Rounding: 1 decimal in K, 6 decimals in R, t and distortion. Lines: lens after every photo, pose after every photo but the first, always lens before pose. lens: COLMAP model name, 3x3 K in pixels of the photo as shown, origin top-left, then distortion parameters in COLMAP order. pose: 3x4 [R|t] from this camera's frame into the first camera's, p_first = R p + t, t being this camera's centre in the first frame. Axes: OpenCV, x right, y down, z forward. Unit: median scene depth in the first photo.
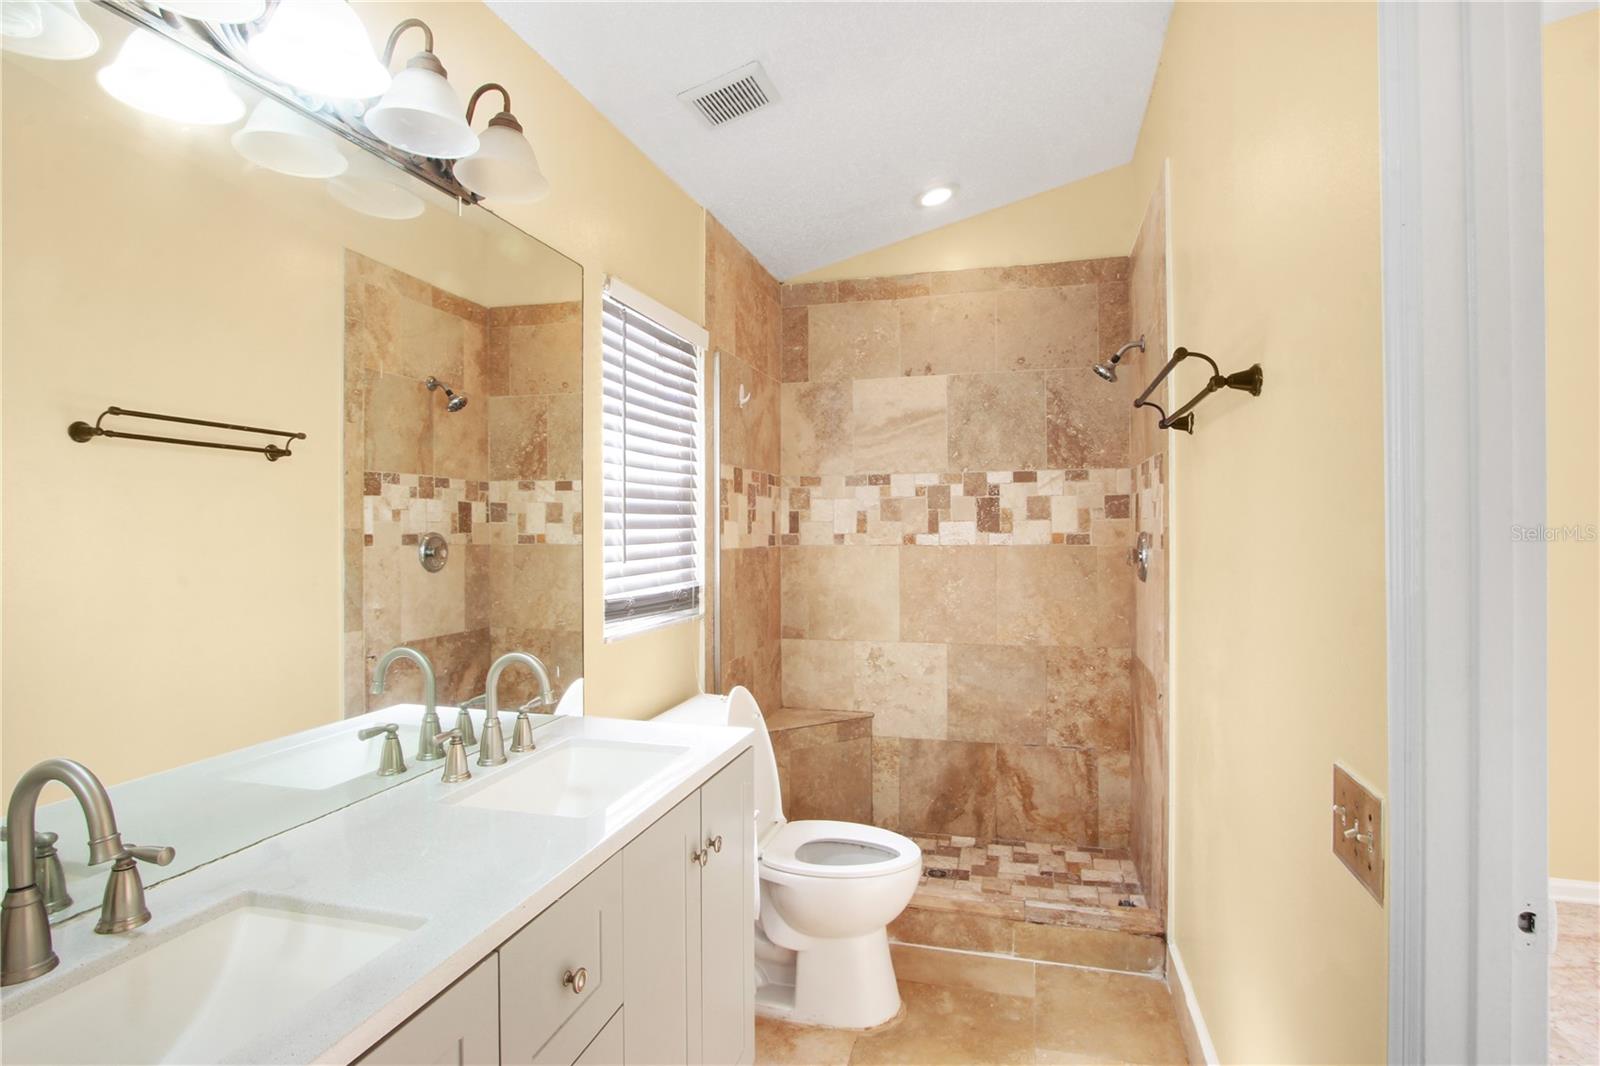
lens RADIAL K [[823.3, 0, 800.3], [0, 823.3, 521.0], [0, 0, 1]] dist [0.019669, 0.014788]
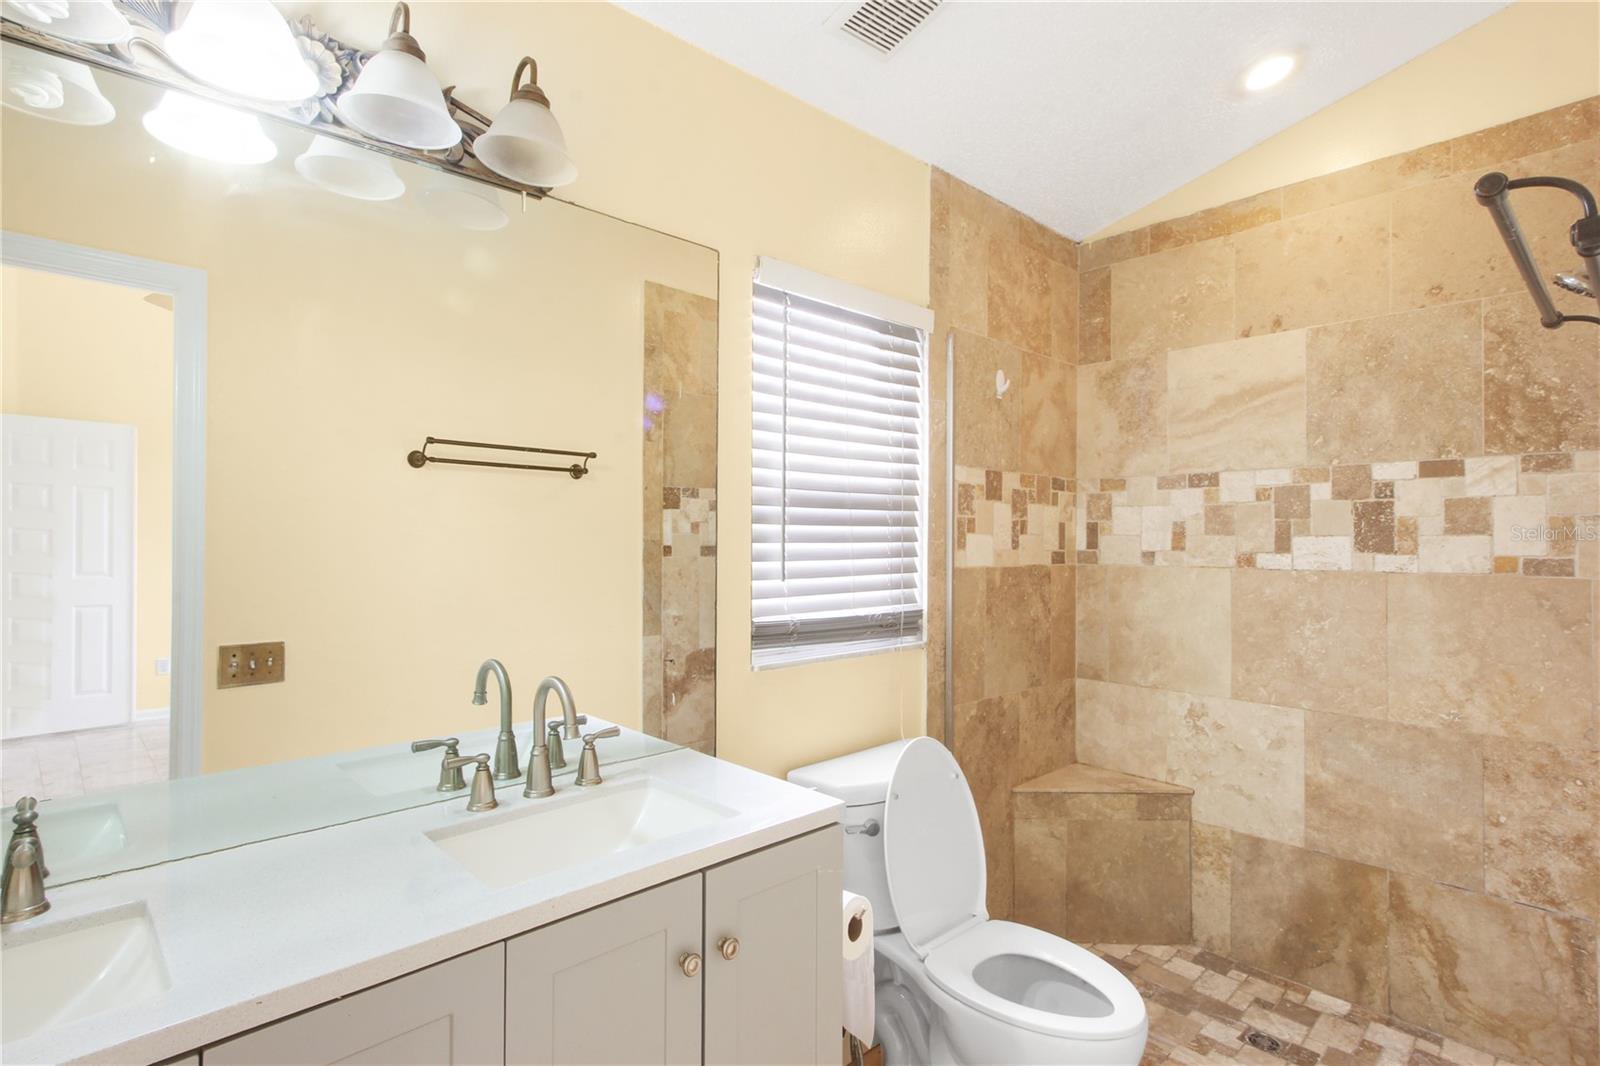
lens RADIAL K [[823.3, 0, 784.2], [0, 823.3, 530.0], [0, 0, 1]] dist [0.019669, 0.014788]
pose [[0.860417, 0.002464, -0.509585, 0.162871], [-0.004463, 0.999986, -0.002701, -0.000888], [0.509571, 0.004598, 0.860416, 0.167548]]
